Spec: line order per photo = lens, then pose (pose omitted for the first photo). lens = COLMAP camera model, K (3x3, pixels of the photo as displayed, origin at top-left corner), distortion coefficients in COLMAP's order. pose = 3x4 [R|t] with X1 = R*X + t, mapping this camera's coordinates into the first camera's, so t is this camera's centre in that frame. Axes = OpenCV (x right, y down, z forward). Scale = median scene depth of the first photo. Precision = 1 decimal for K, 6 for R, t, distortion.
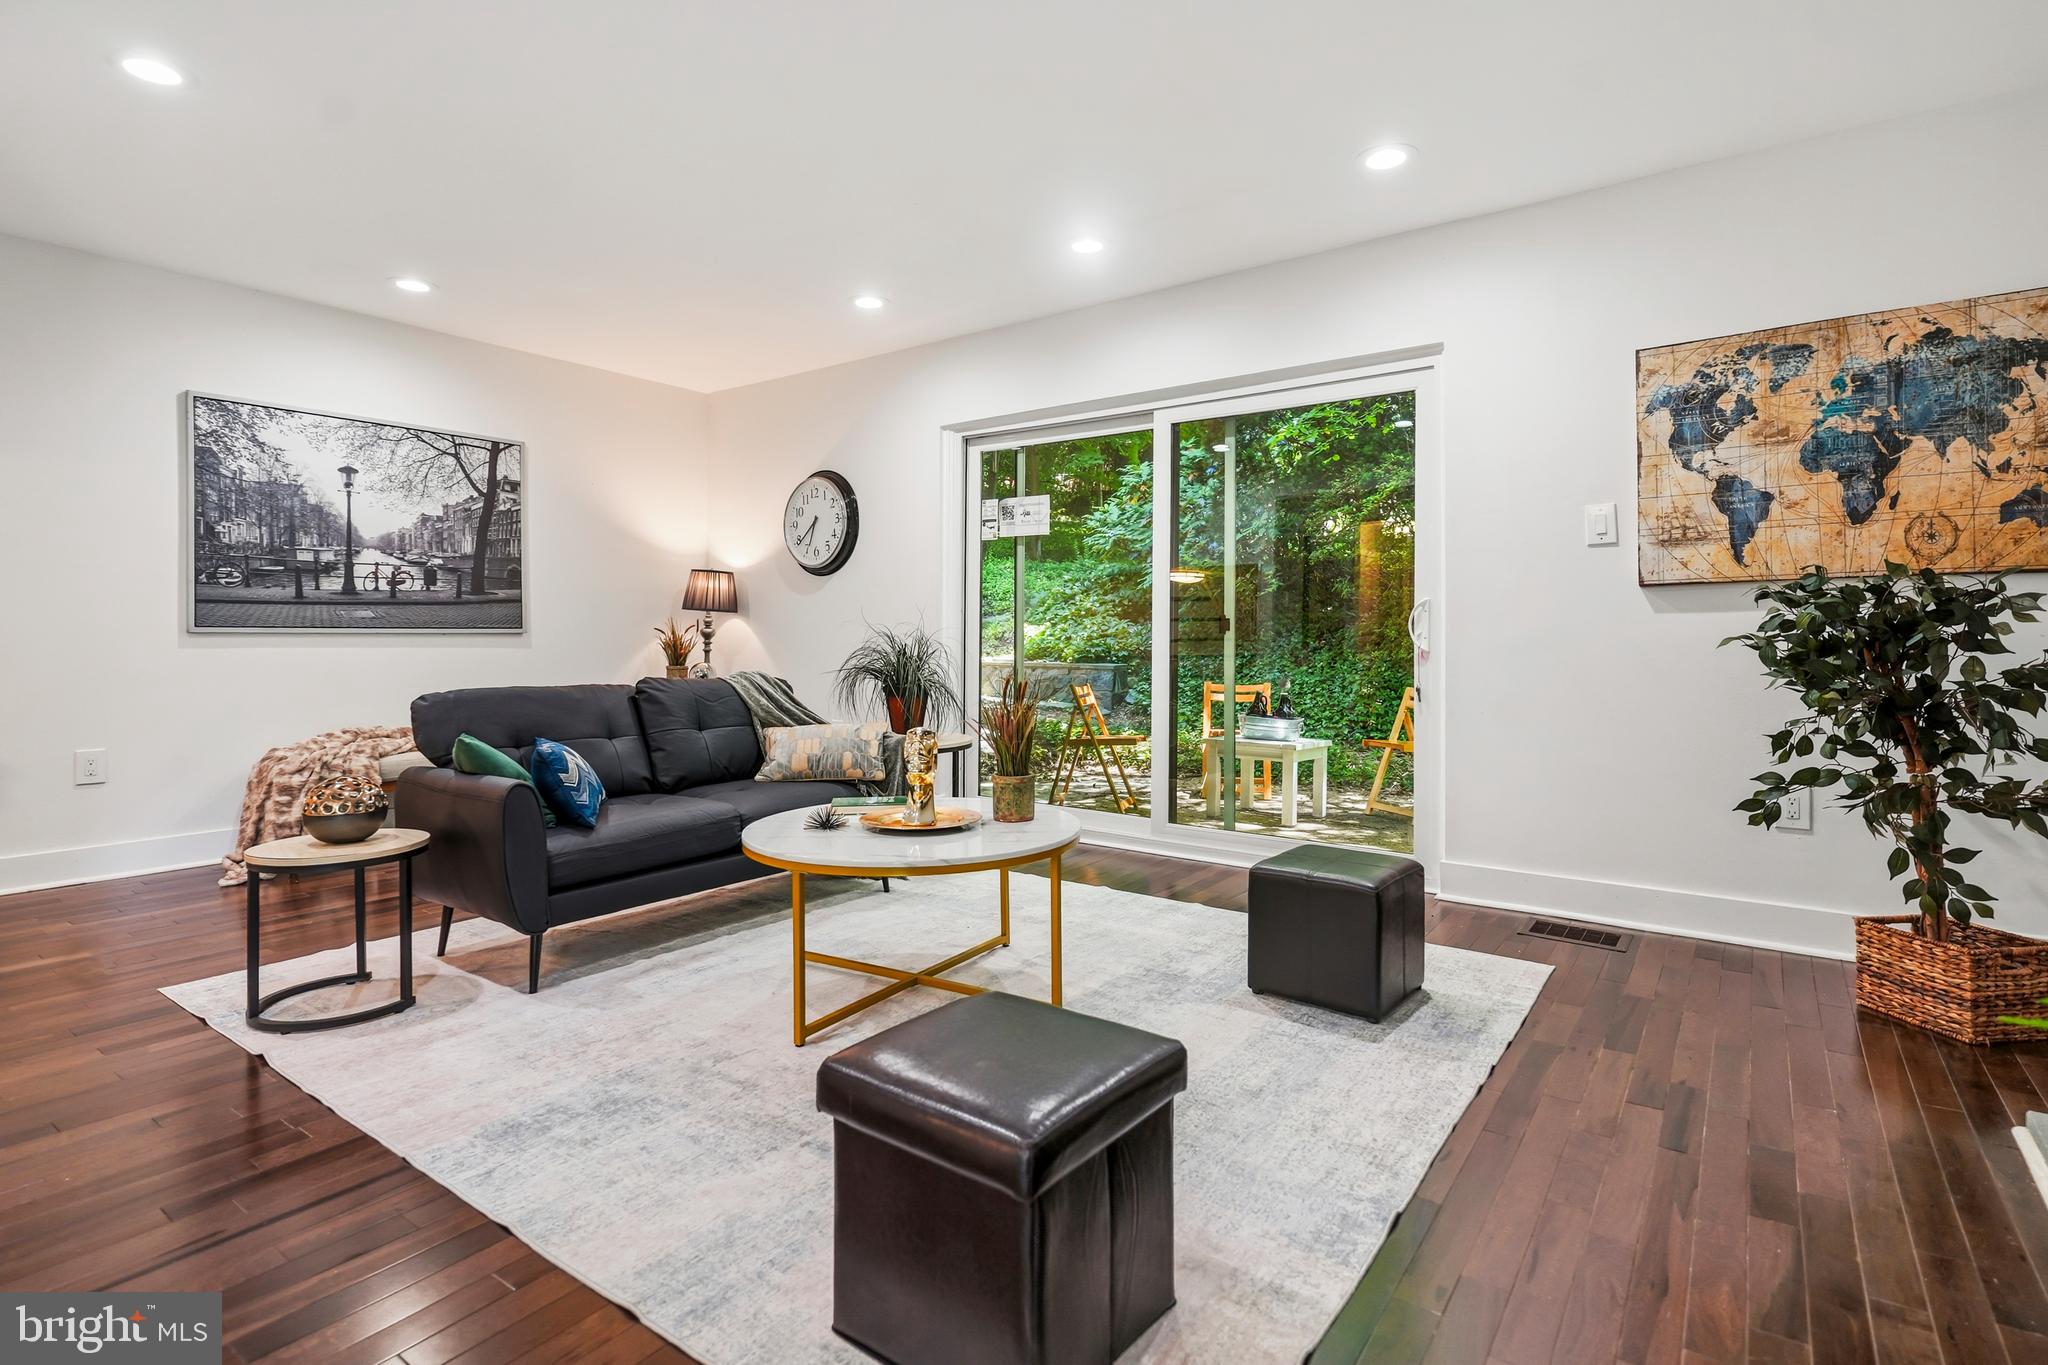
lens RADIAL K [[1009.3, 0, 1028.6], [0, 1009.3, 637.9], [0, 0, 1]] dist [0.002726, -0.001061]
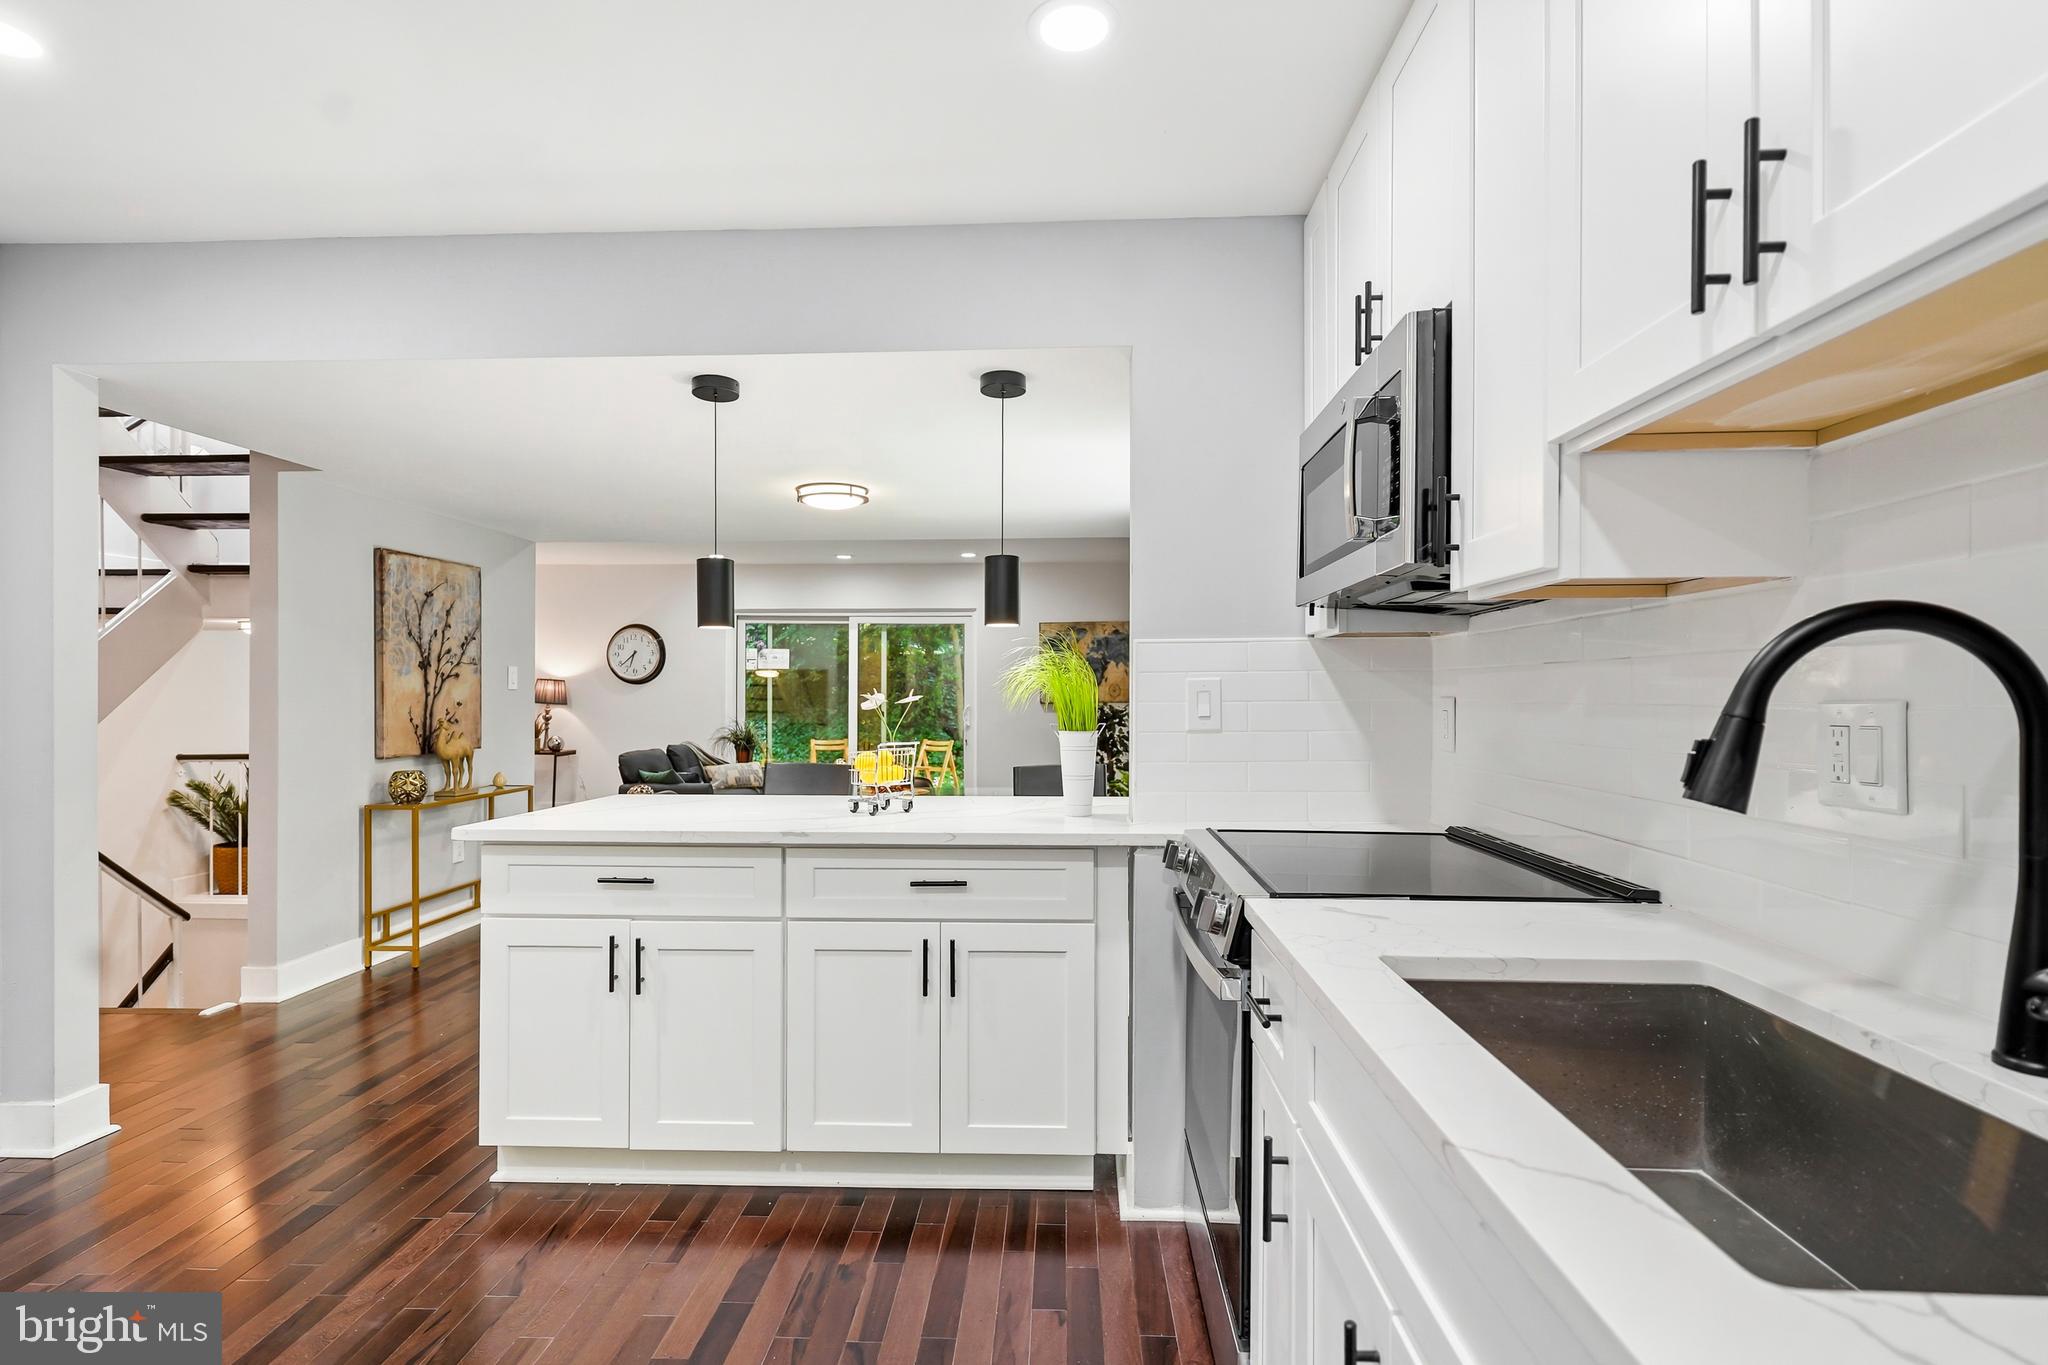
lens RADIAL K [[1009.3, 0, 1026.6], [0, 1009.3, 692.1], [0, 0, 1]] dist [0.002726, -0.001061]
pose [[0.828268, -0.000211, 0.560332, -0.806567], [-0.000577, 0.999999, 0.001229, -0.066003], [-0.560331, -0.001341, 0.828267, -1.059385]]
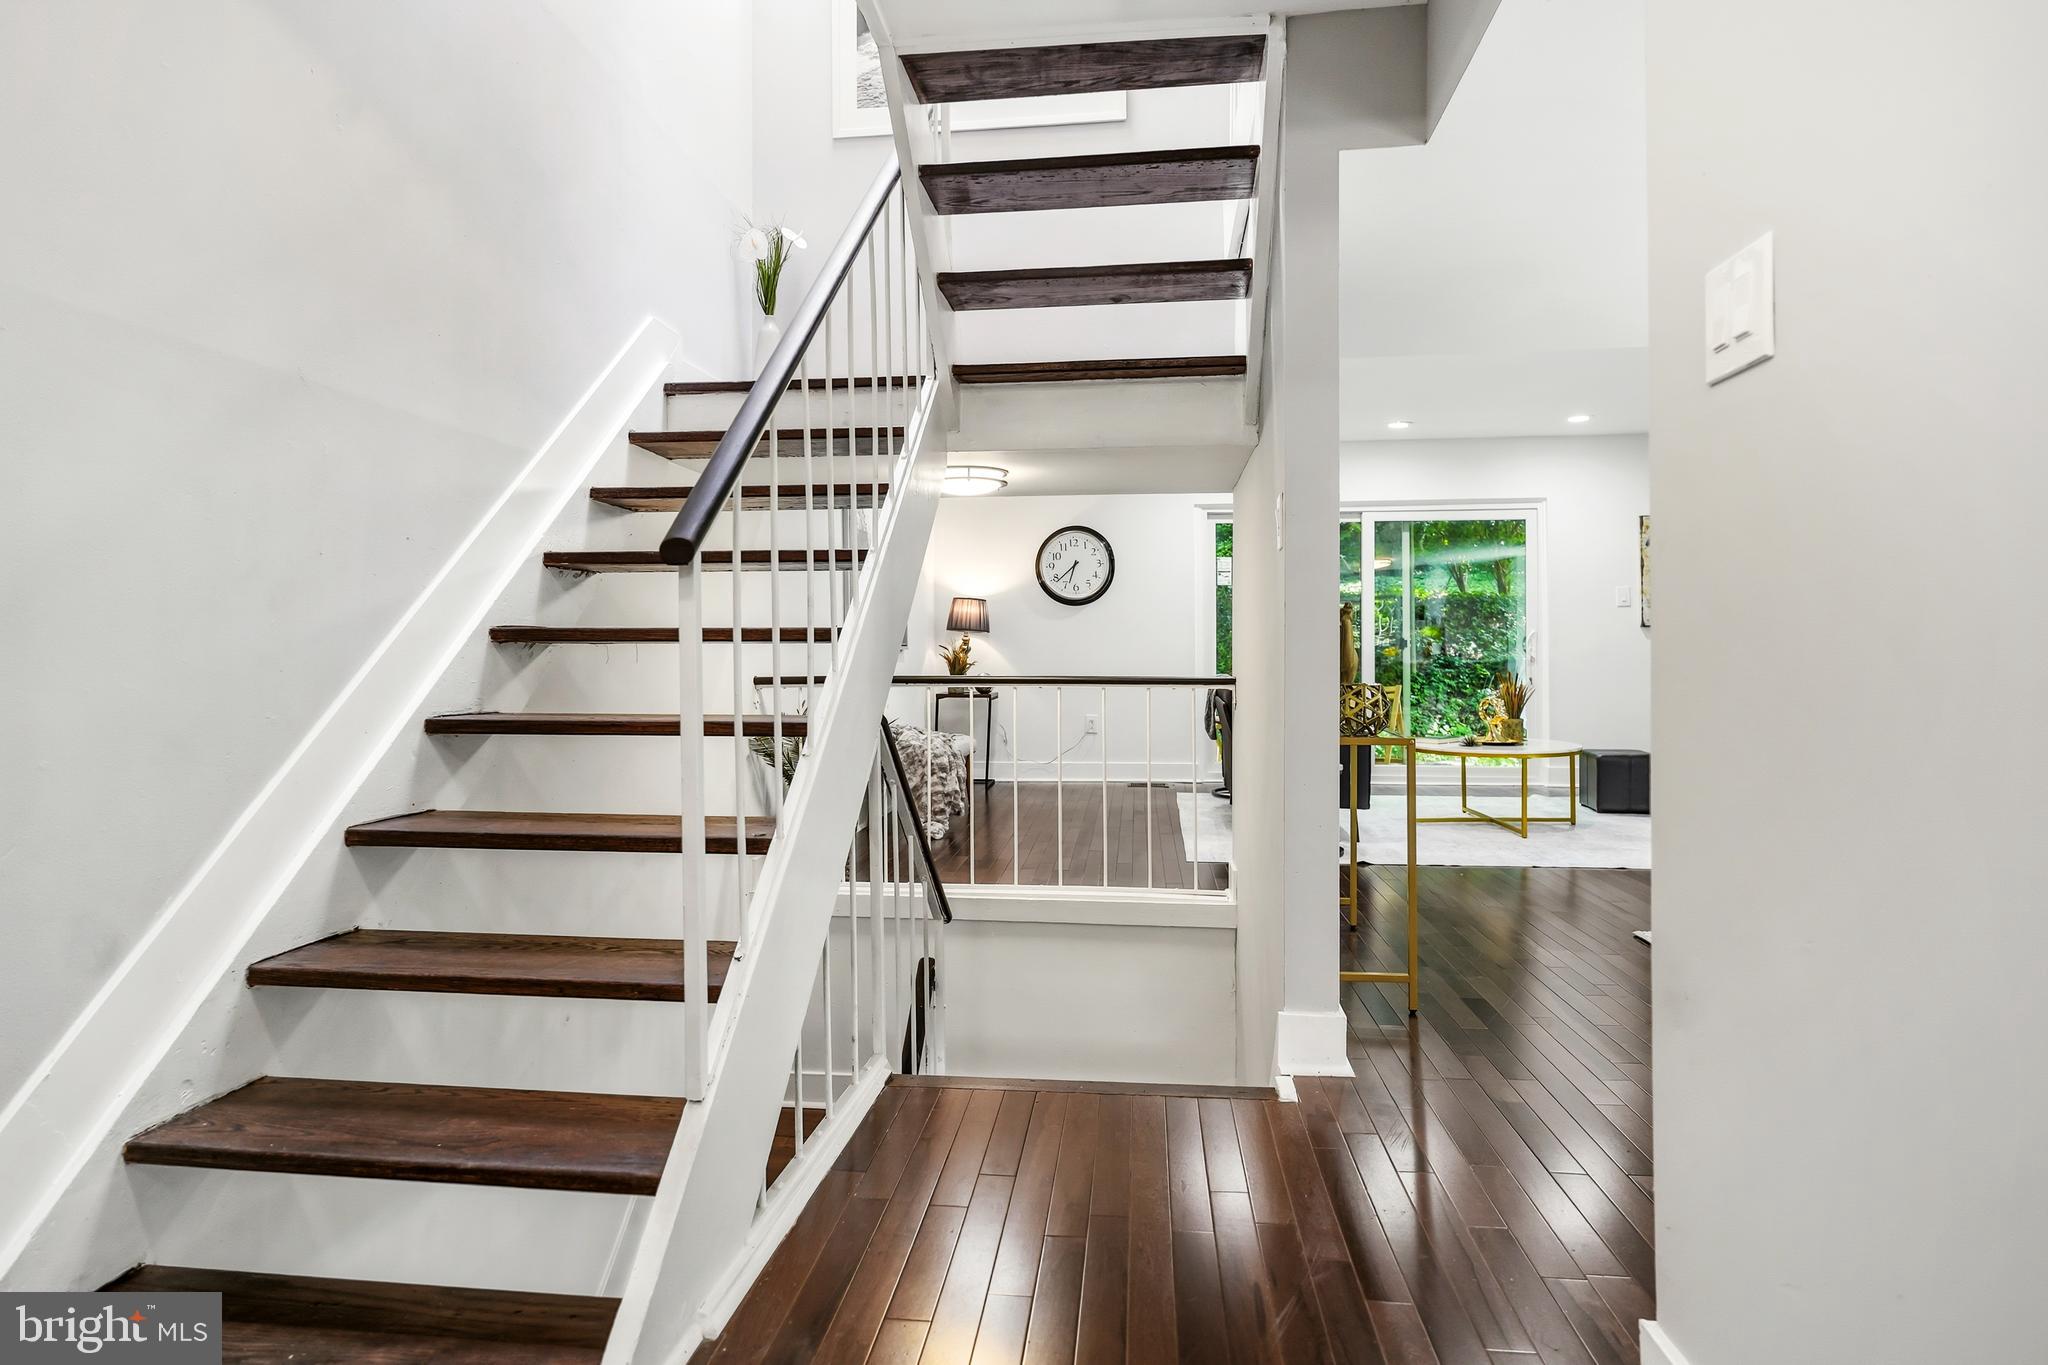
lens RADIAL K [[1152.1, 0, 1015.0], [0, 1152.1, 642.6], [0, 0, 1]] dist [0.005437, 0.001015]
pose [[0.864096, 0.000225, 0.503326, -1.331688], [0.003761, 0.999969, -0.006903, -0.004270], [-0.503312, 0.007857, 0.864069, -0.330984]]
